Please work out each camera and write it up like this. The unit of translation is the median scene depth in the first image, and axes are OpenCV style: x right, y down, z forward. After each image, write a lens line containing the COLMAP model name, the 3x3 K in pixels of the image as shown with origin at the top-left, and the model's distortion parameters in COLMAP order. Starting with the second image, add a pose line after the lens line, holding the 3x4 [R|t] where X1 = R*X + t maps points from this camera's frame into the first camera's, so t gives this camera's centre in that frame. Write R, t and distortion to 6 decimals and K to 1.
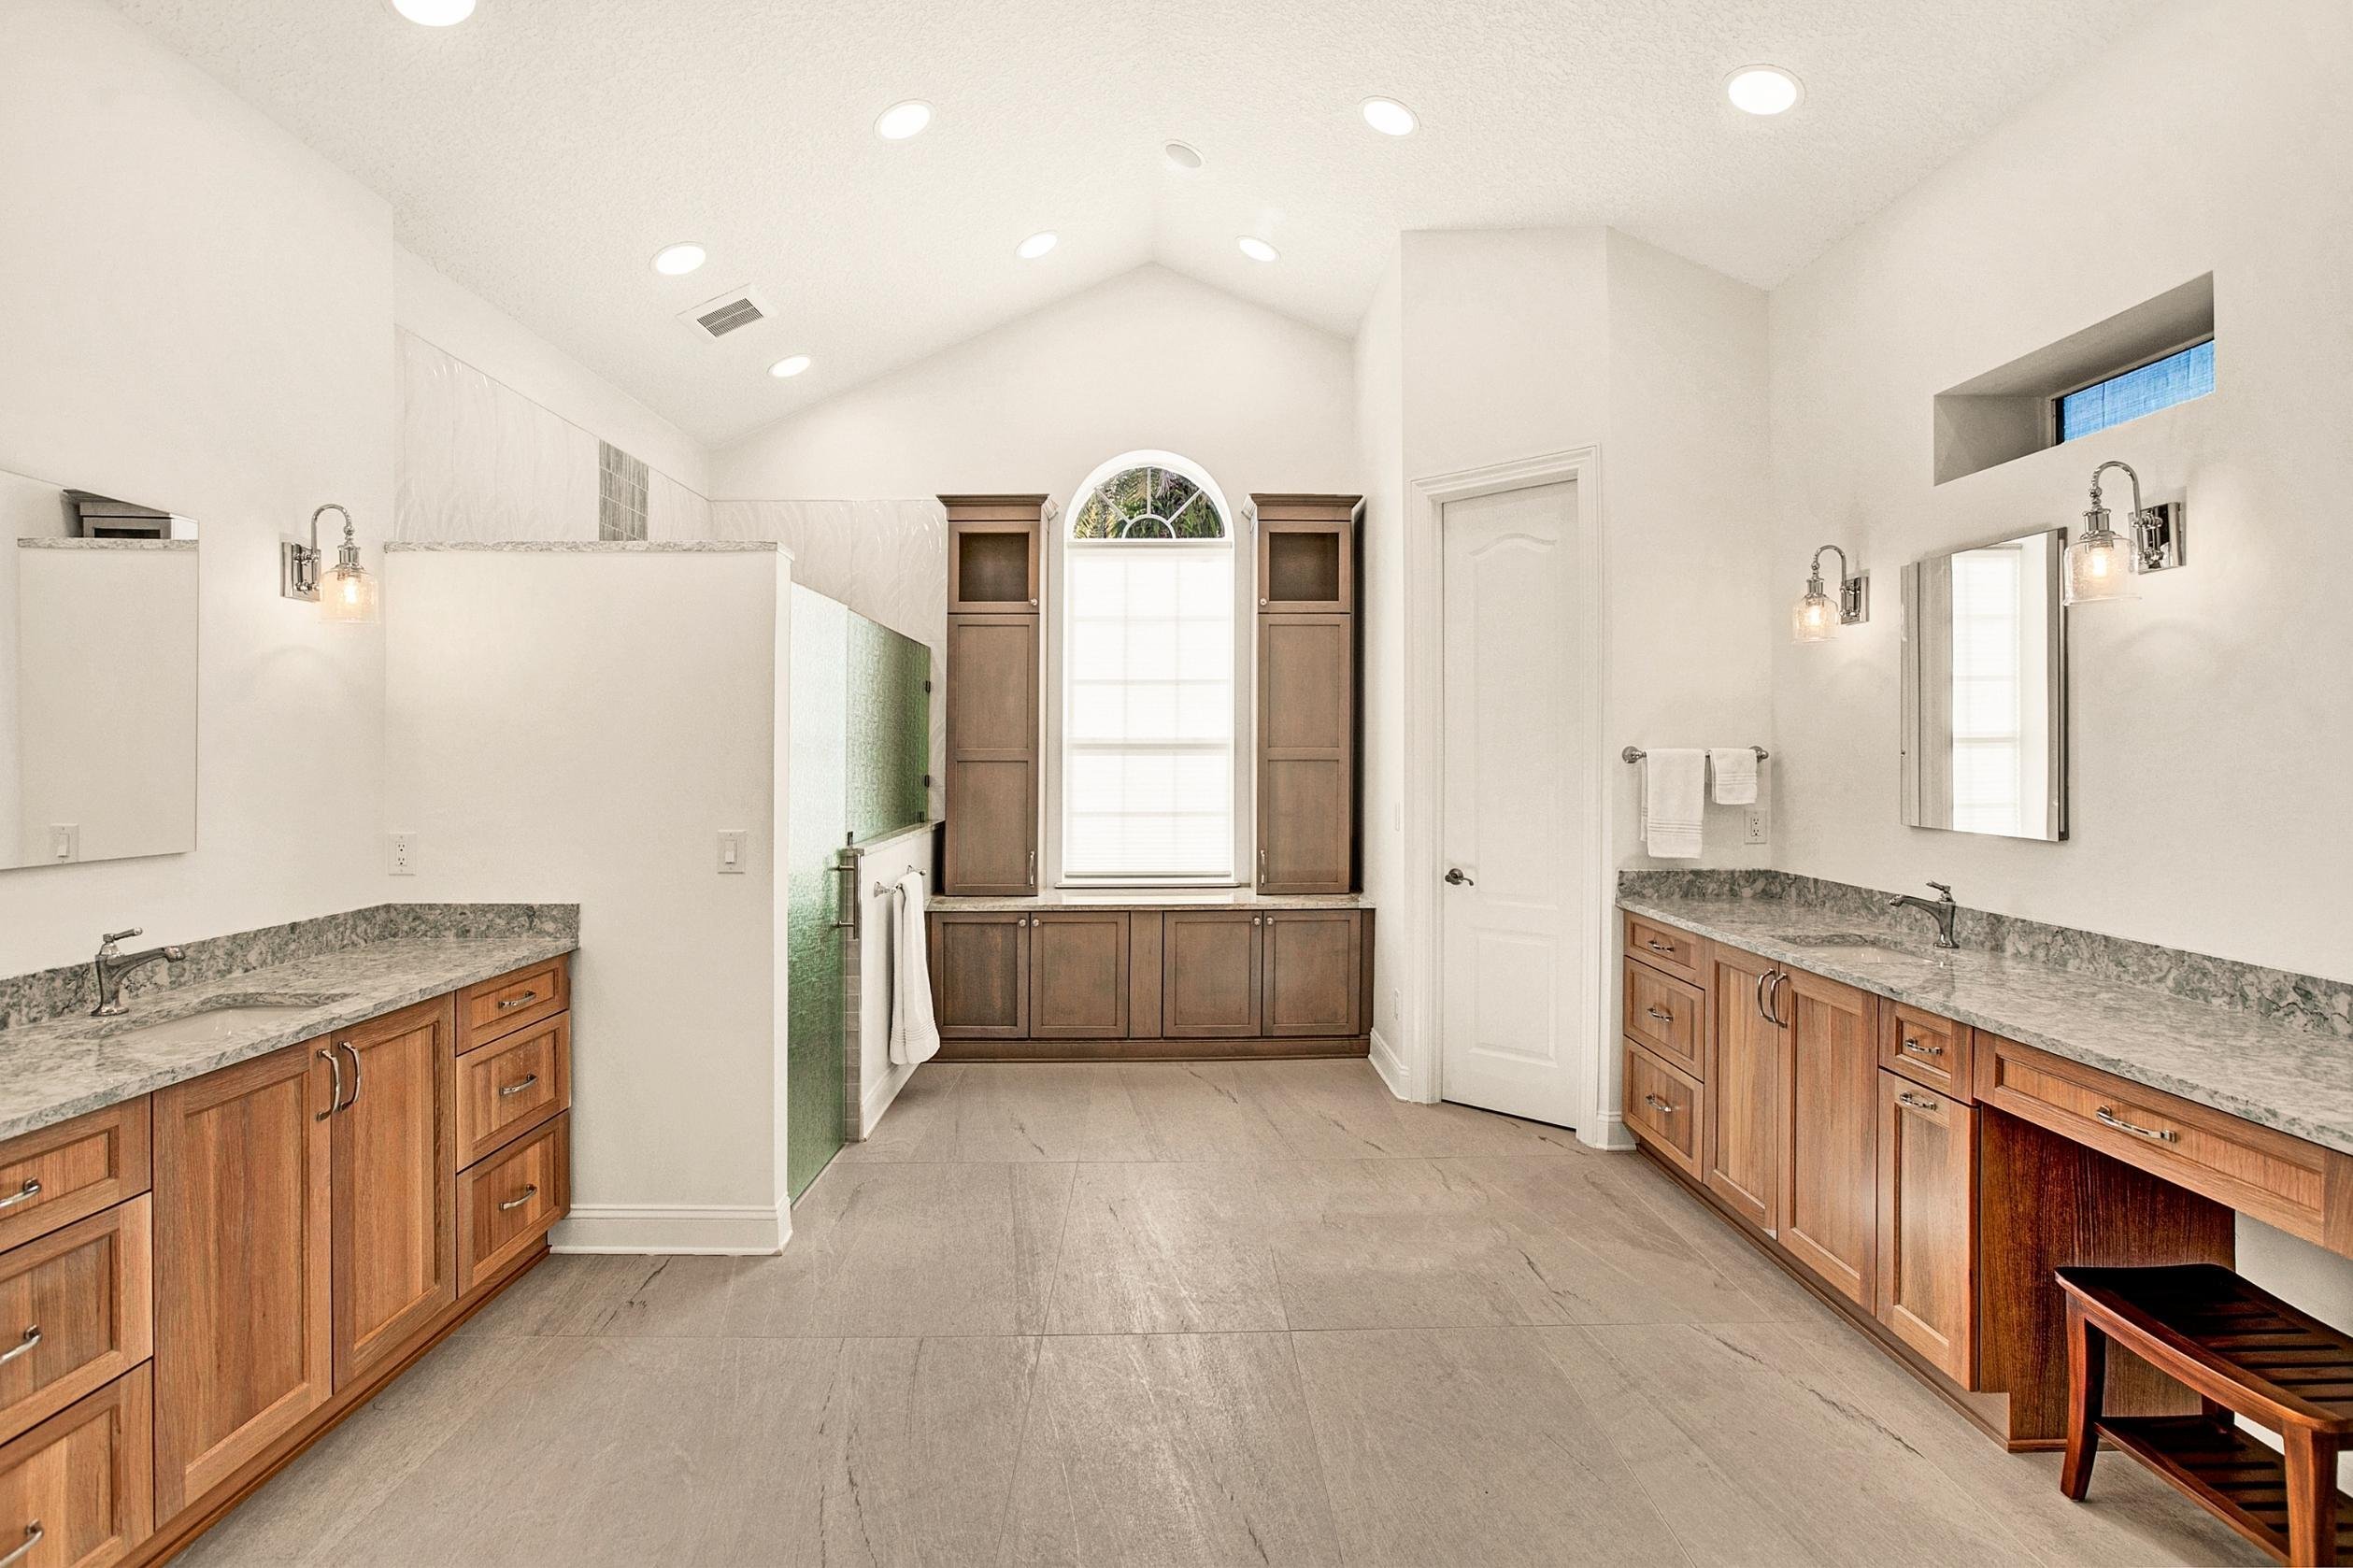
lens RADIAL K [[1178.1, 0, 1172.3], [0, 1178.1, 793.7], [0, 0, 1]] dist [-0.055887, 0.011562]
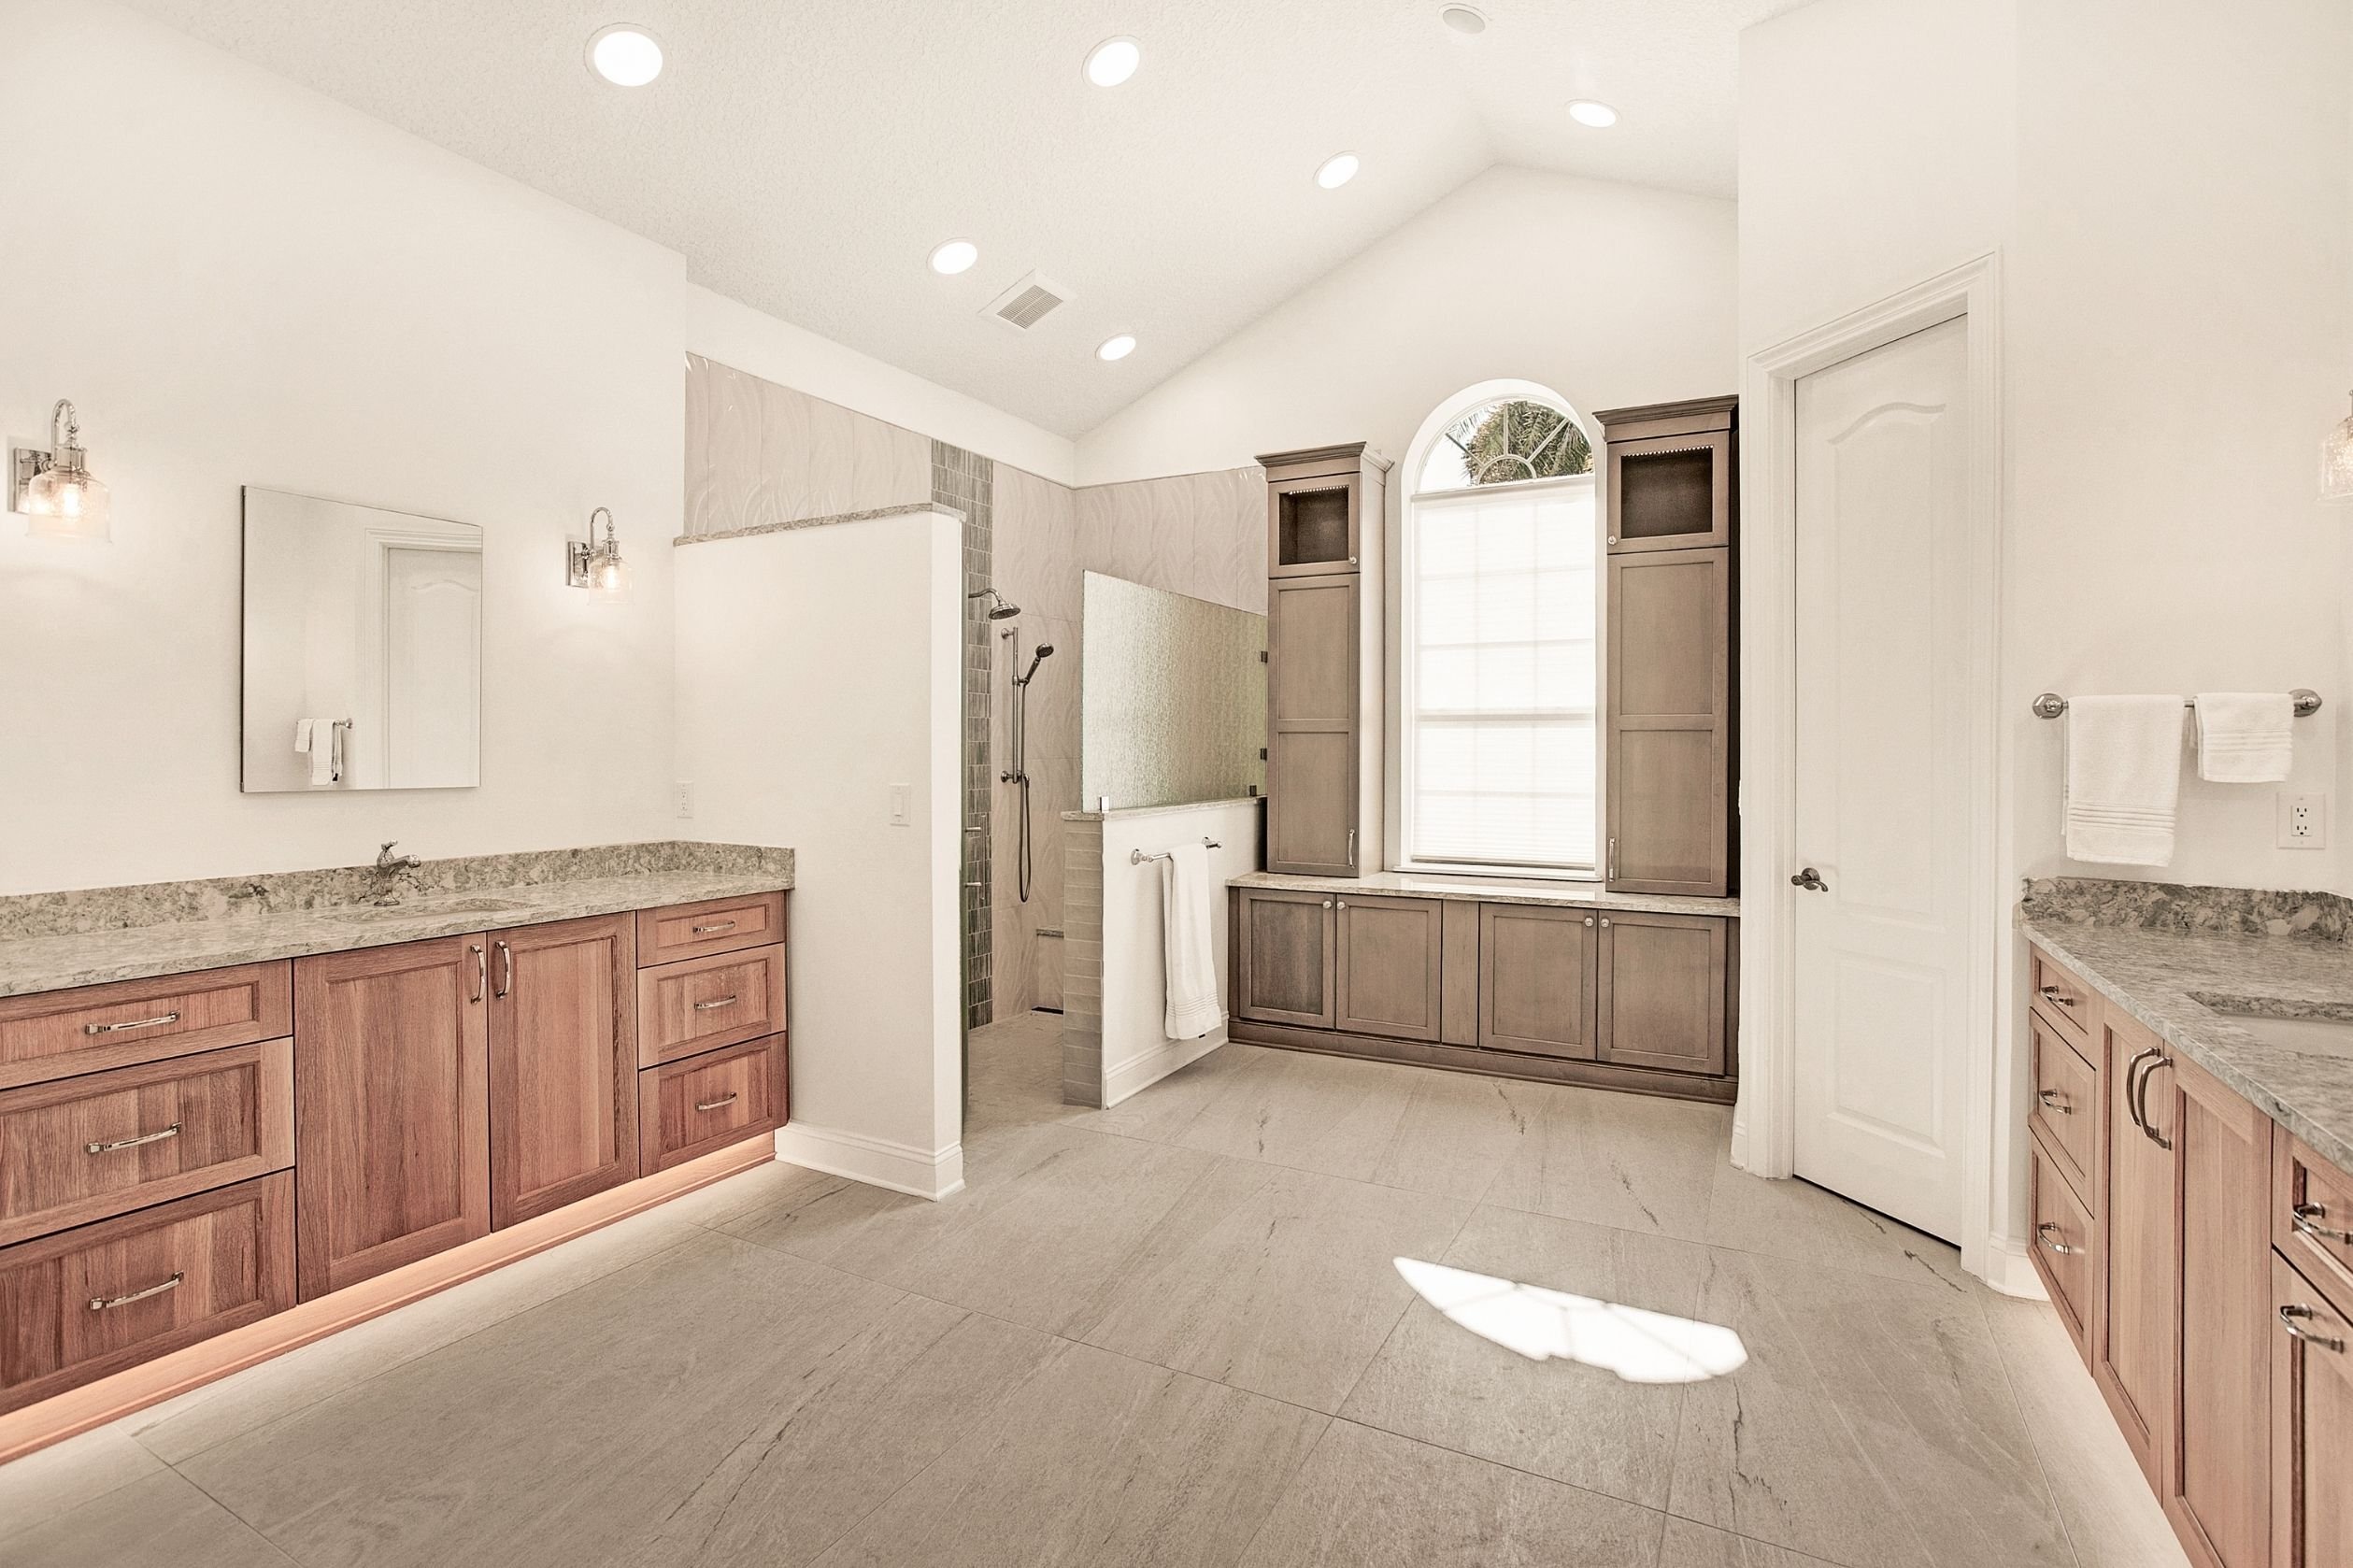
lens RADIAL K [[1154.7, 0, 1154.6], [0, 1154.7, 785.6], [0, 0, 1]] dist [-0.024101, 0.001571]
pose [[0.861835, 0.018770, -0.506841, 0.283855], [-0.020763, 0.999783, 0.001719, 0.021267], [0.506763, 0.009042, 0.862038, 0.182155]]
